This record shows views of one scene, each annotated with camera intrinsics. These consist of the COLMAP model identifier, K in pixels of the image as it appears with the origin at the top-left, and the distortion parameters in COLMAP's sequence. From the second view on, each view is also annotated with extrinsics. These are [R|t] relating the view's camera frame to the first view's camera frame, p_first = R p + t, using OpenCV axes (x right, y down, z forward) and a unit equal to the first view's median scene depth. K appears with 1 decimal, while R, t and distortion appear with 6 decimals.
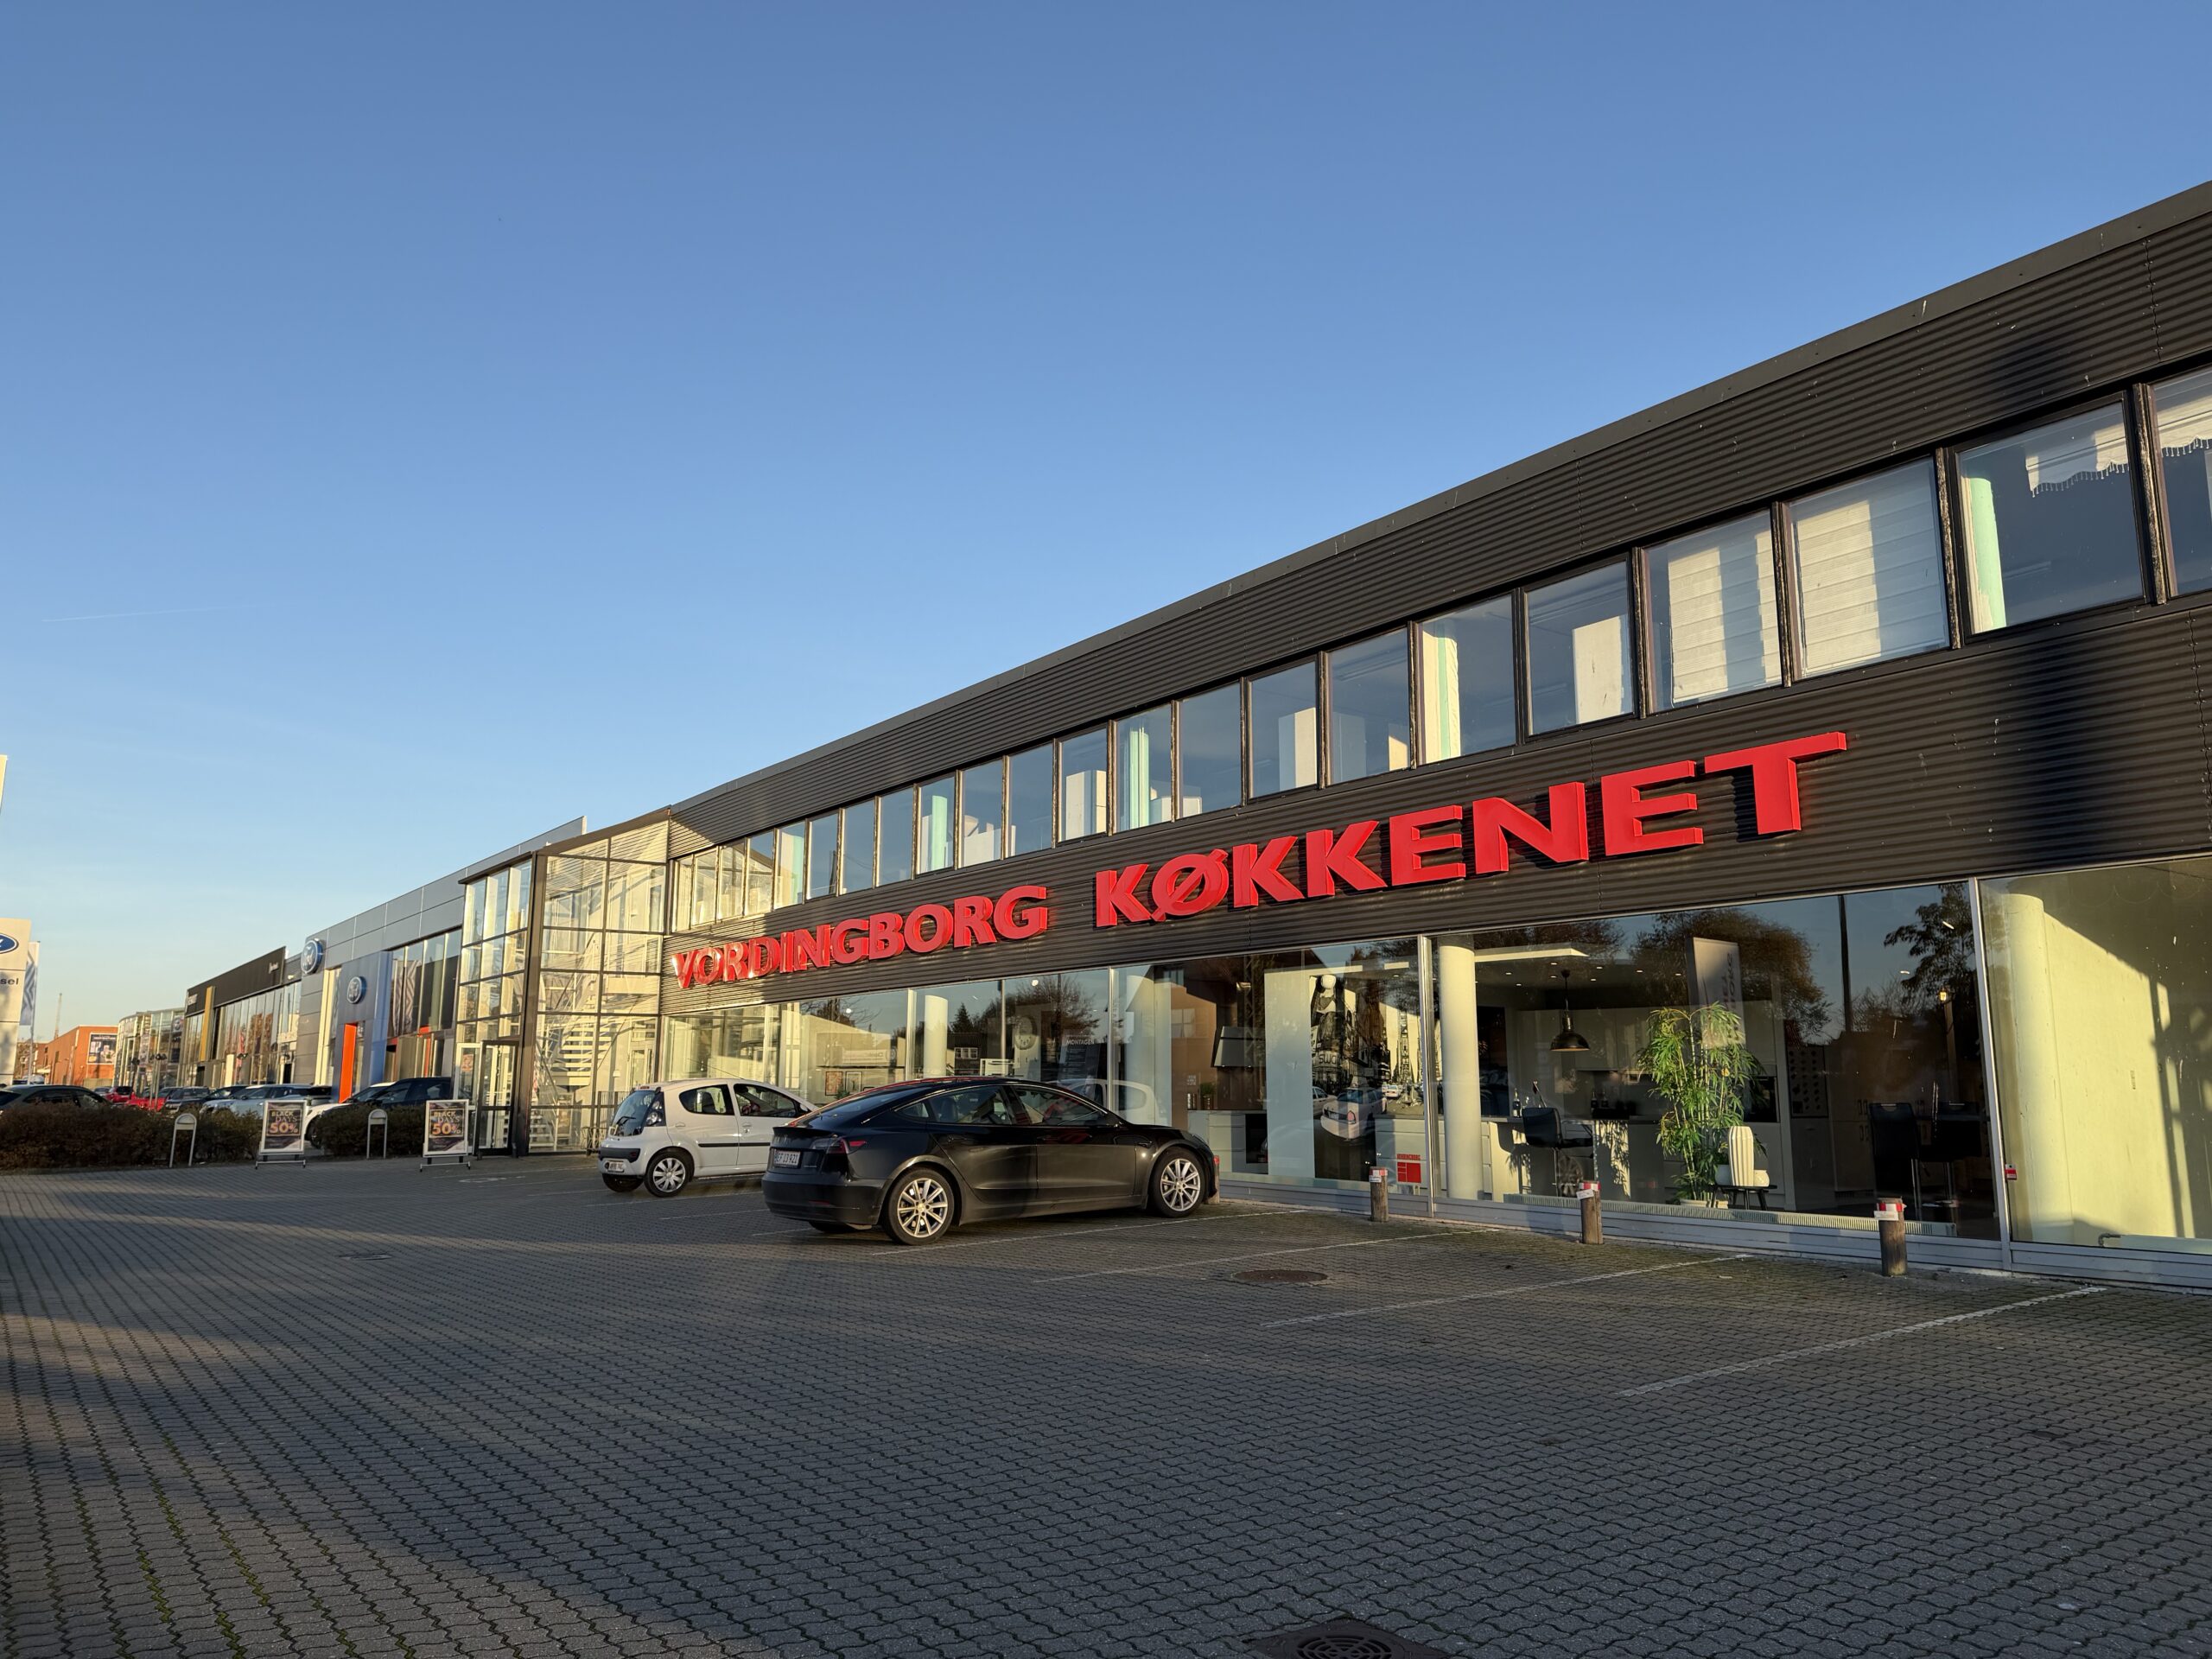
lens RADIAL K [[1561.7, 0, 1106.0], [0, 1561.7, 829.5], [0, 0, 1]] dist [0.005208, 0.000633]
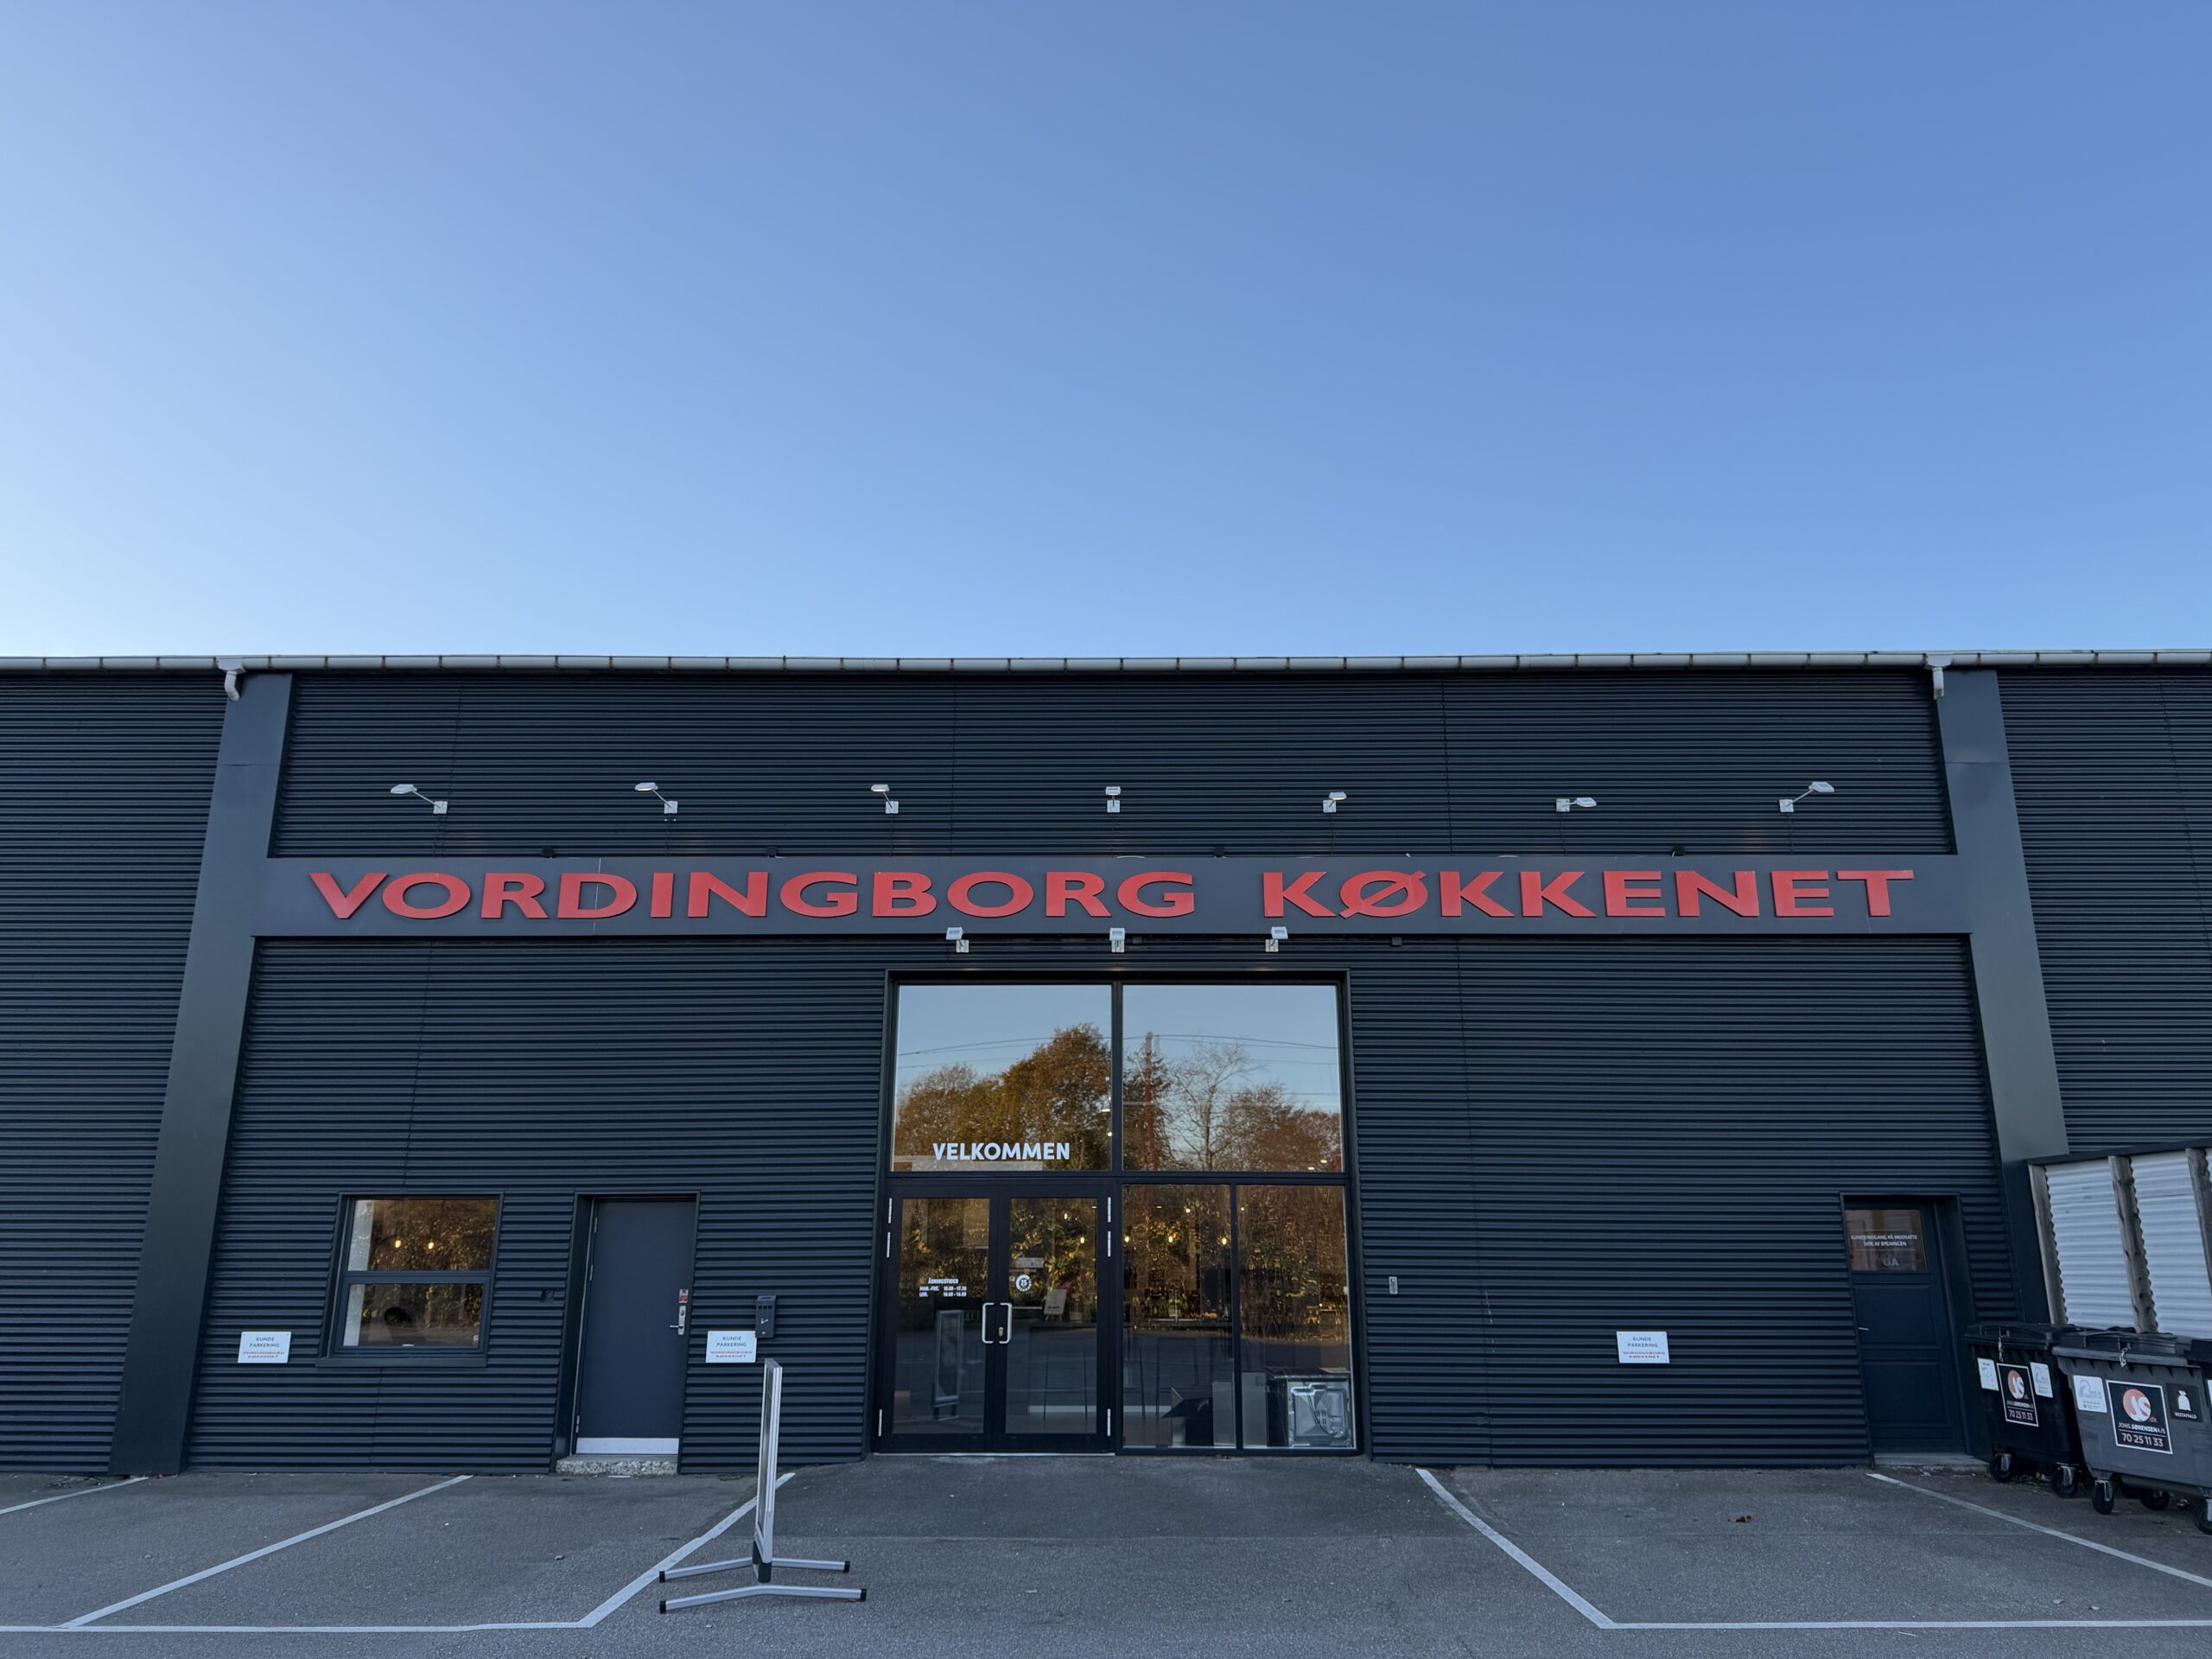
lens RADIAL K [[1561.7, 0, 1106.0], [0, 1561.7, 829.5], [0, 0, 1]] dist [0.005208, 0.000633]
pose [[0.591782, 0.207565, 0.778917, -1.396933], [-0.131259, 0.978196, -0.160945, 0.281029], [-0.795340, -0.006995, 0.606123, 0.502725]]
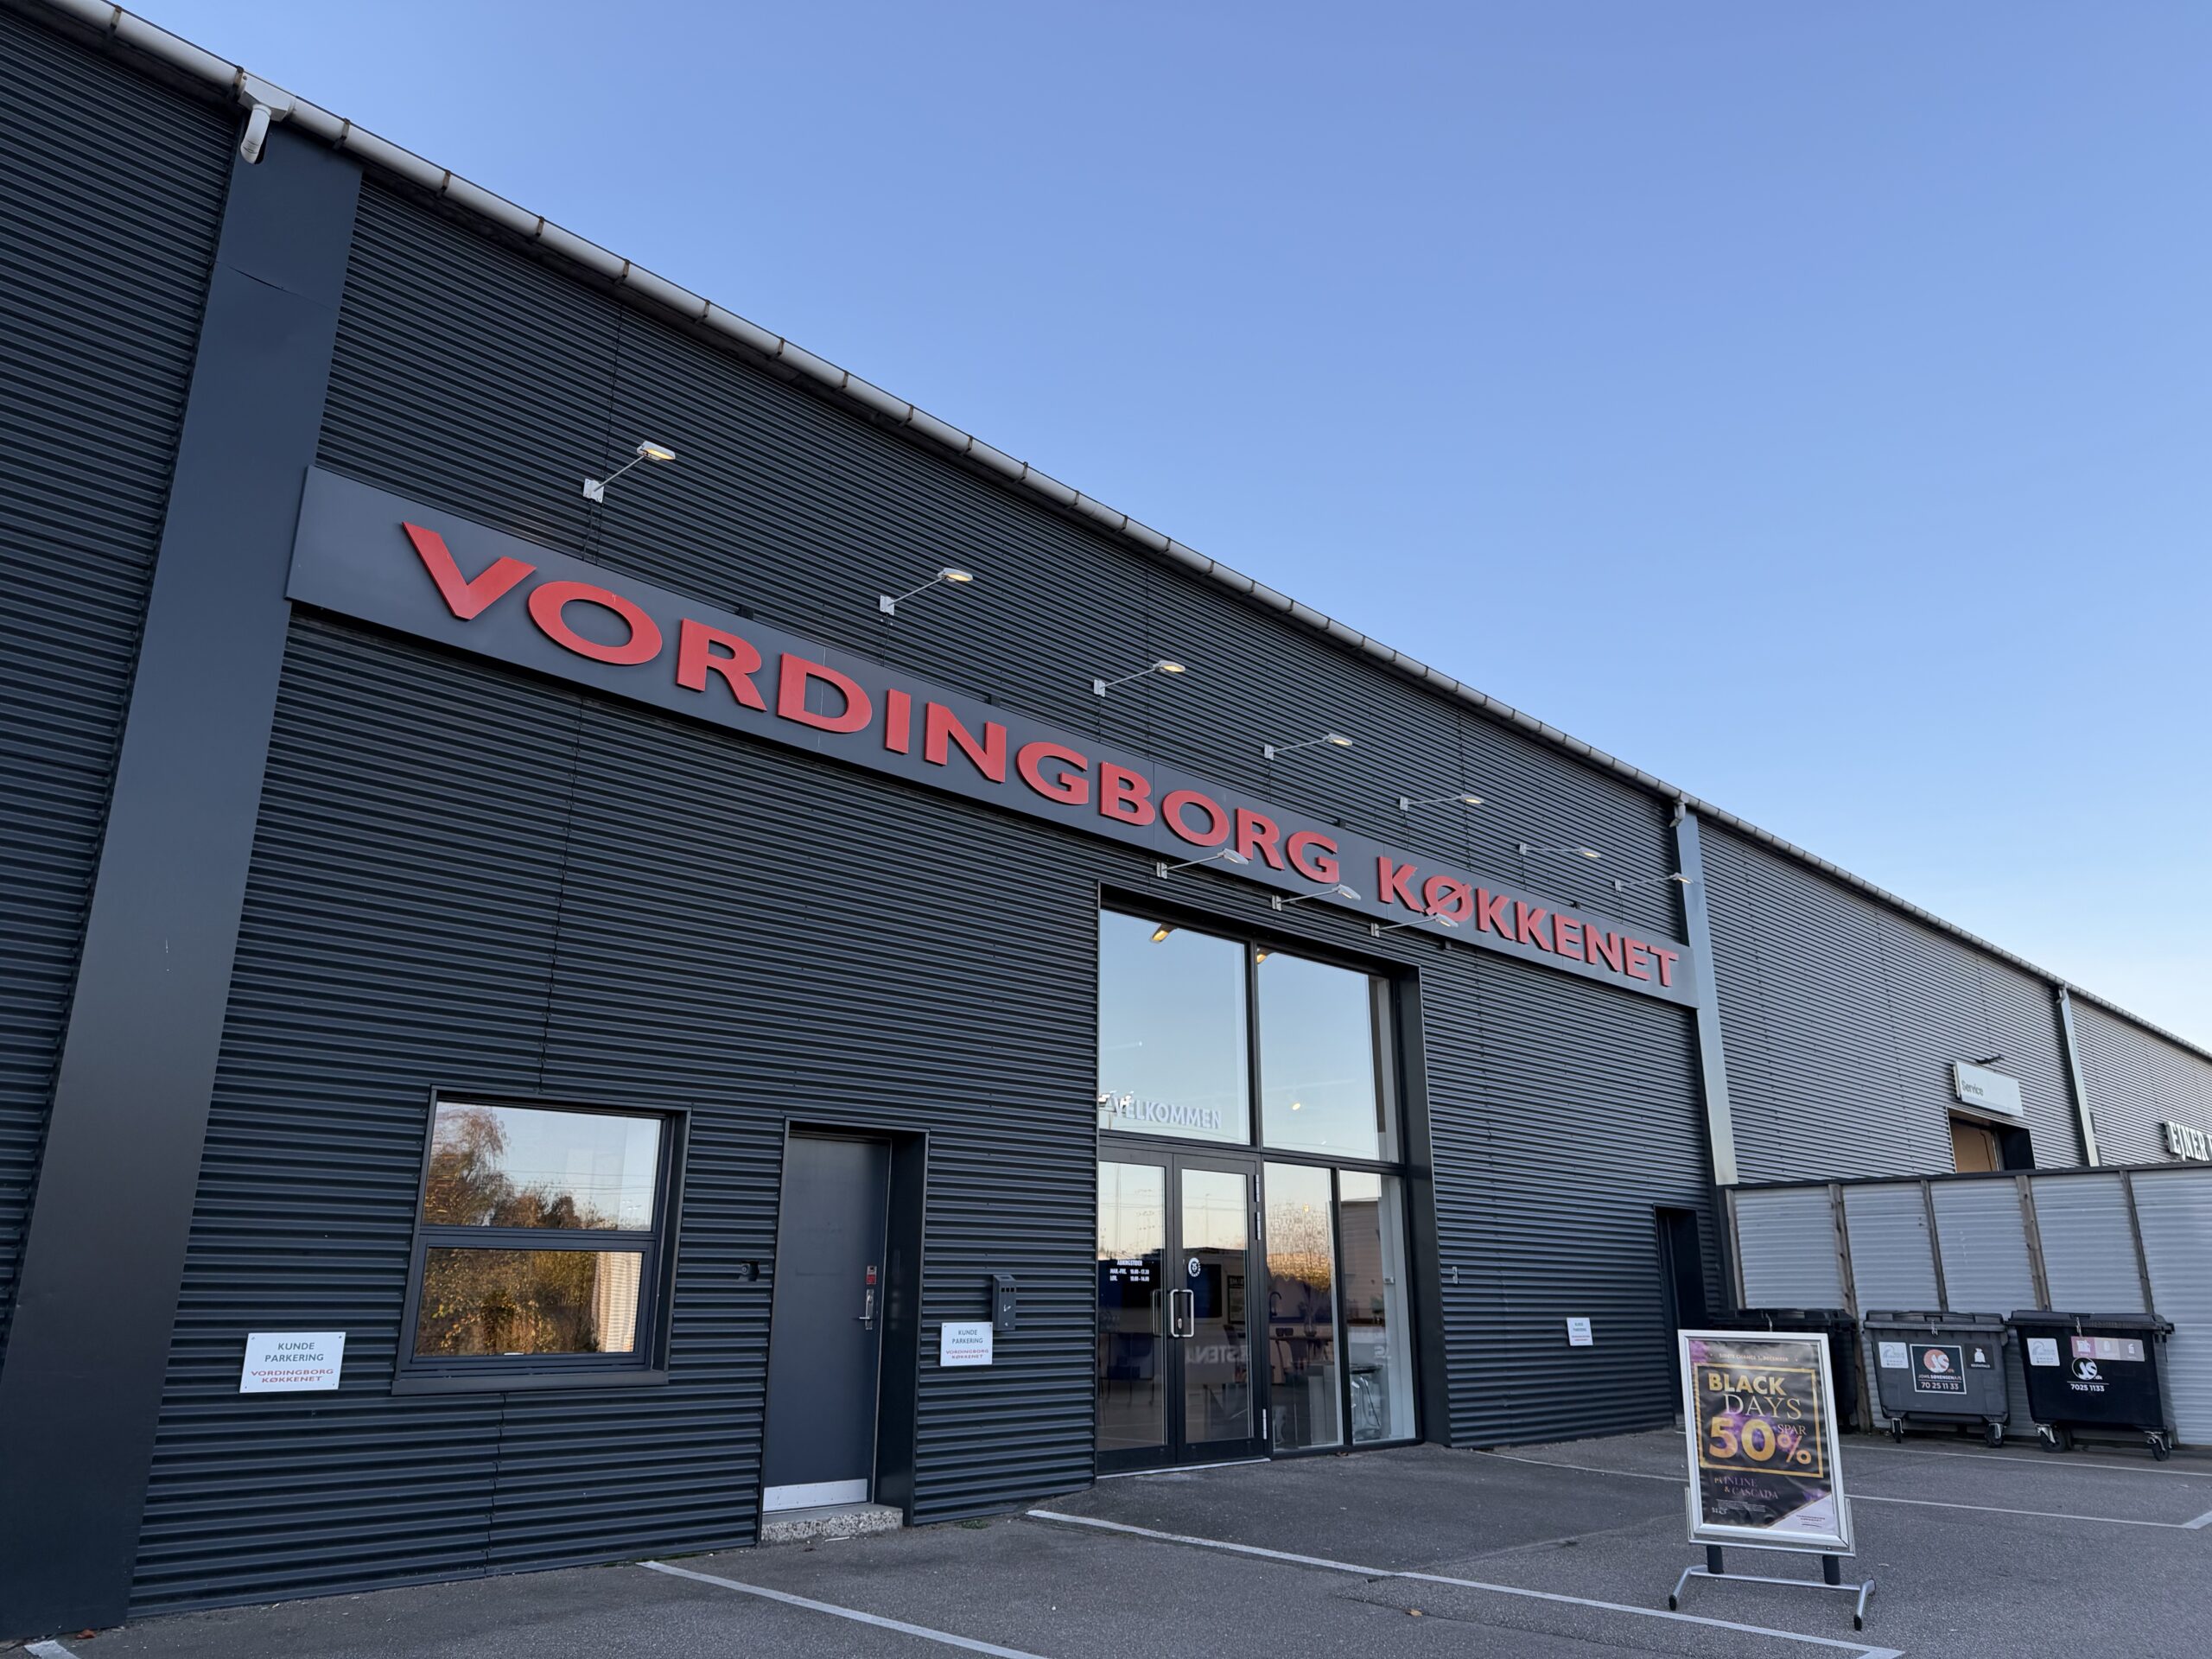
lens RADIAL K [[1541.5, 0, 1106.0], [0, 1541.5, 829.5], [0, 0, 1]] dist [0.010359, -0.000383]
pose [[-0.160444, 0.281570, 0.946032, -1.490553], [-0.169117, 0.936434, -0.307395, 0.554816], [-0.972449, -0.209310, -0.102627, 1.811071]]
